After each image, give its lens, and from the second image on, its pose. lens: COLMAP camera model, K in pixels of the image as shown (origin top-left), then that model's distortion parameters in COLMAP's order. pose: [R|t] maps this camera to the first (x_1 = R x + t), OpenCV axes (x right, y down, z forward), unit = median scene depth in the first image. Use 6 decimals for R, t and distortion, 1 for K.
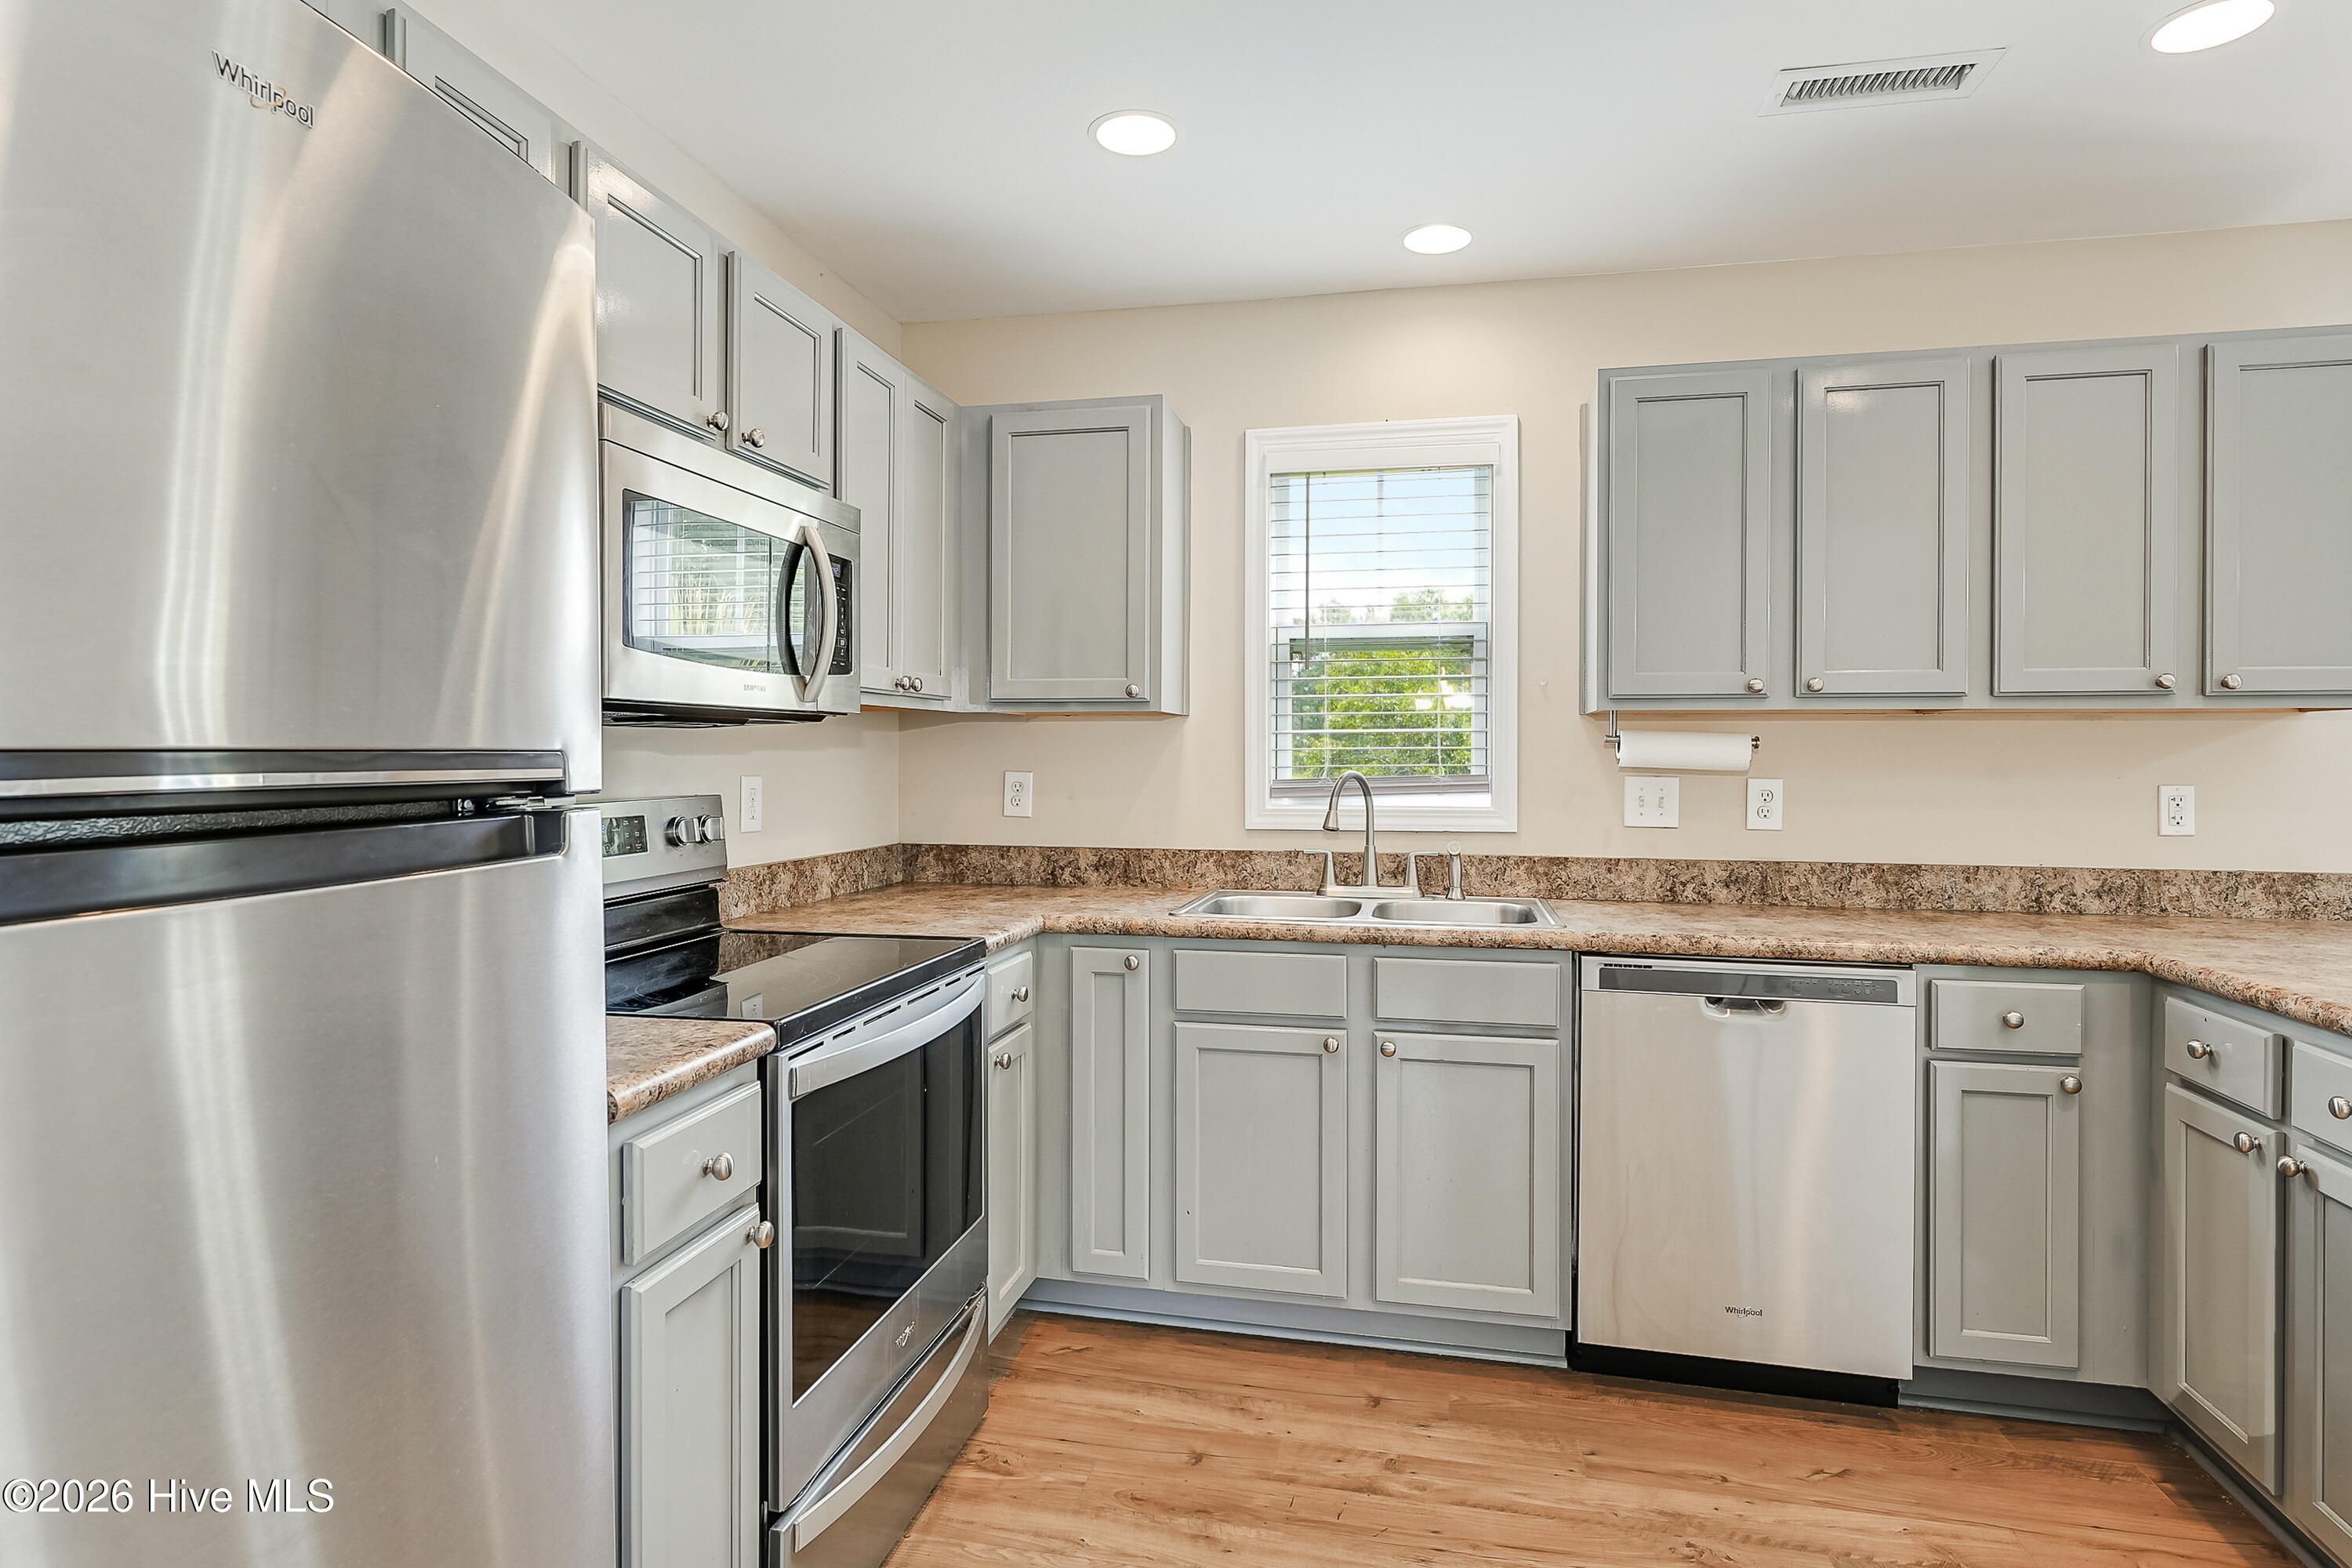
lens RADIAL K [[1242.4, 0, 1170.5], [0, 1242.4, 763.5], [0, 0, 1]] dist [0.011274, -0.004964]
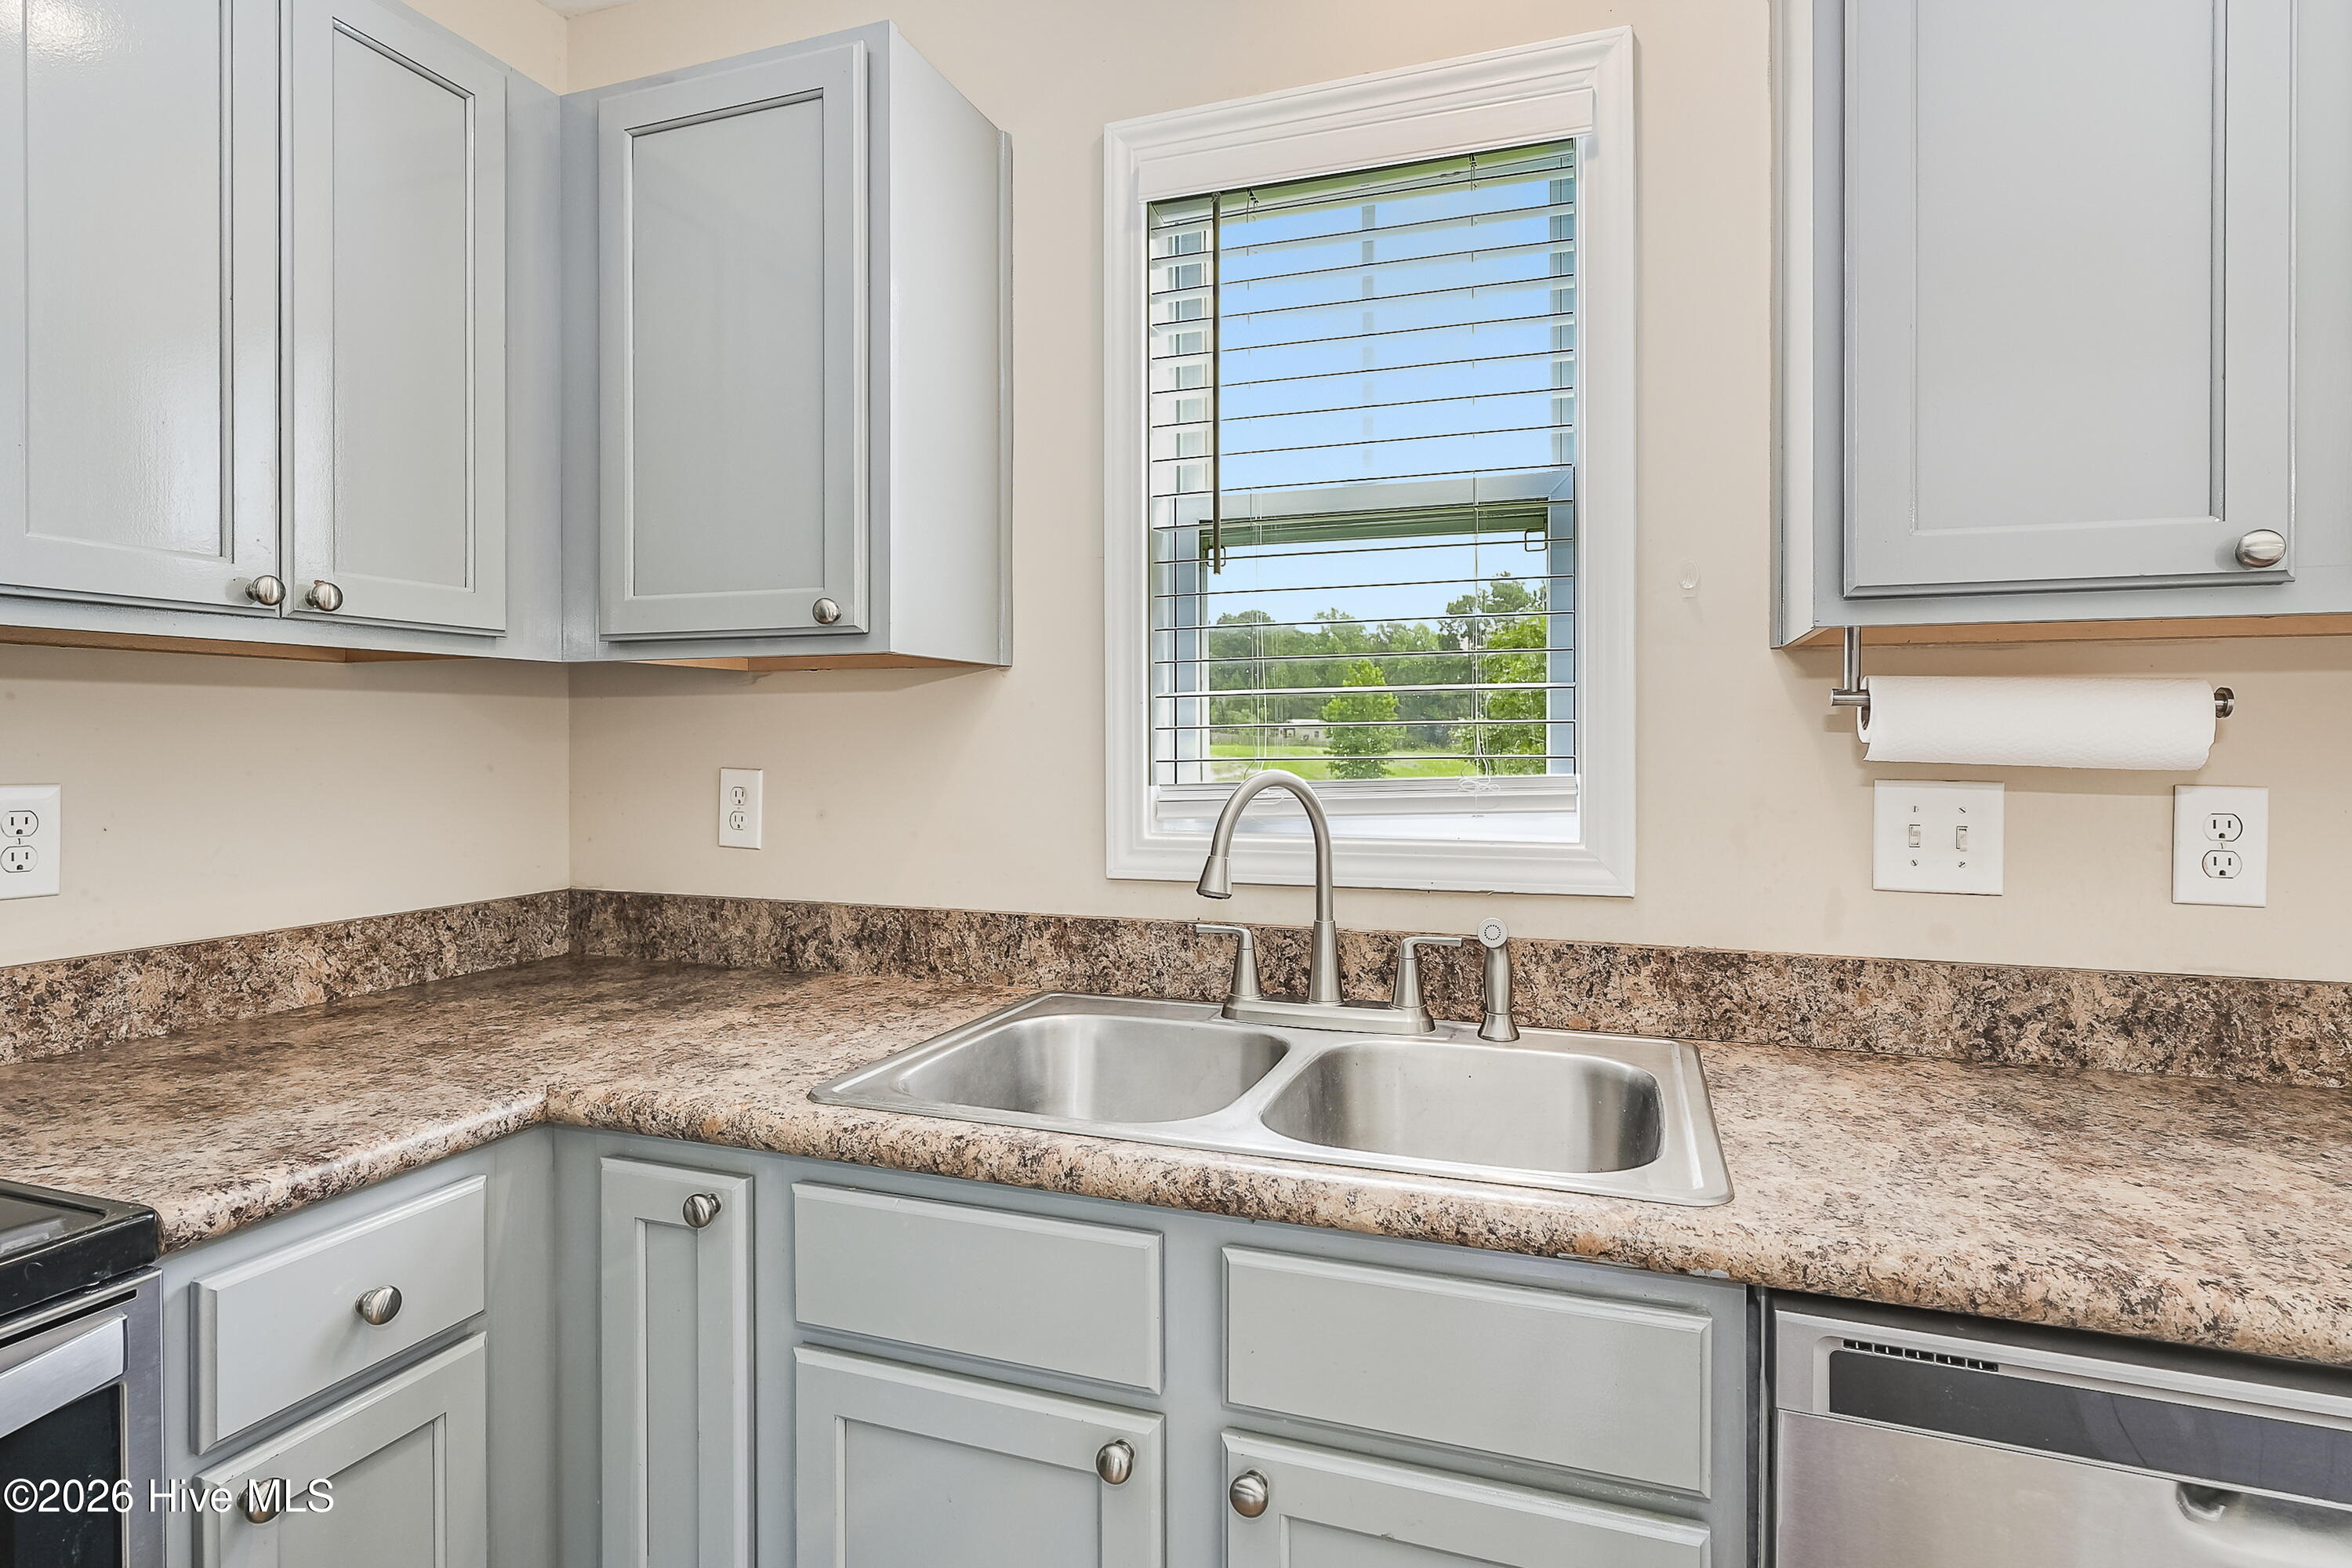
lens RADIAL K [[1242.4, 0, 1168.2], [0, 1242.4, 748.0], [0, 0, 1]] dist [0.011274, -0.004964]
pose [[0.990525, -0.003670, -0.137280, 0.173475], [0.003708, 0.999993, 0.000017, -0.002805], [0.137279, -0.000526, 0.990532, 0.519337]]
